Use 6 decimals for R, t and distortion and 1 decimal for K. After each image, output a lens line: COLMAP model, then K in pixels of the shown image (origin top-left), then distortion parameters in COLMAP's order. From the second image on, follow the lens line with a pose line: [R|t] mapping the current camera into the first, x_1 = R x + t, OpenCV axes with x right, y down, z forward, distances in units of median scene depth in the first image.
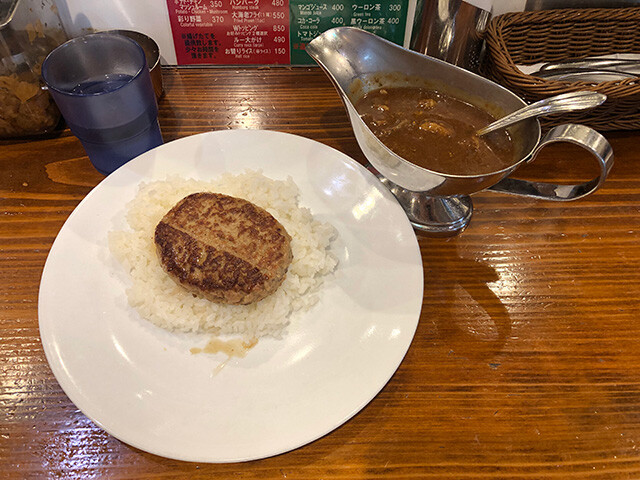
lens RADIAL K [[541.4, 0, 320.0], [0, 541.4, 240.0], [0, 0, 1]] dist [0.000379, 0.002446]
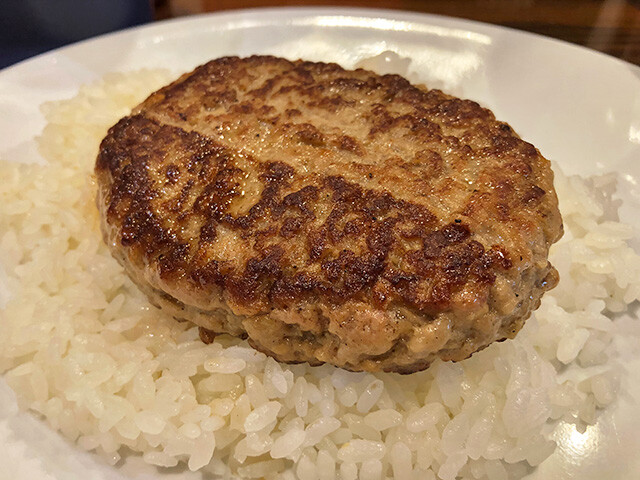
lens RADIAL K [[637.9, 0, 275.4], [0, 637.9, 241.3], [0, 0, 1]] dist [0.079129, -0.301464]
pose [[0.994439, 0.038670, -0.097957, -0.166368], [-0.058864, 0.975379, -0.212535, 0.124087], [0.087326, 0.217120, 0.972231, 0.672857]]
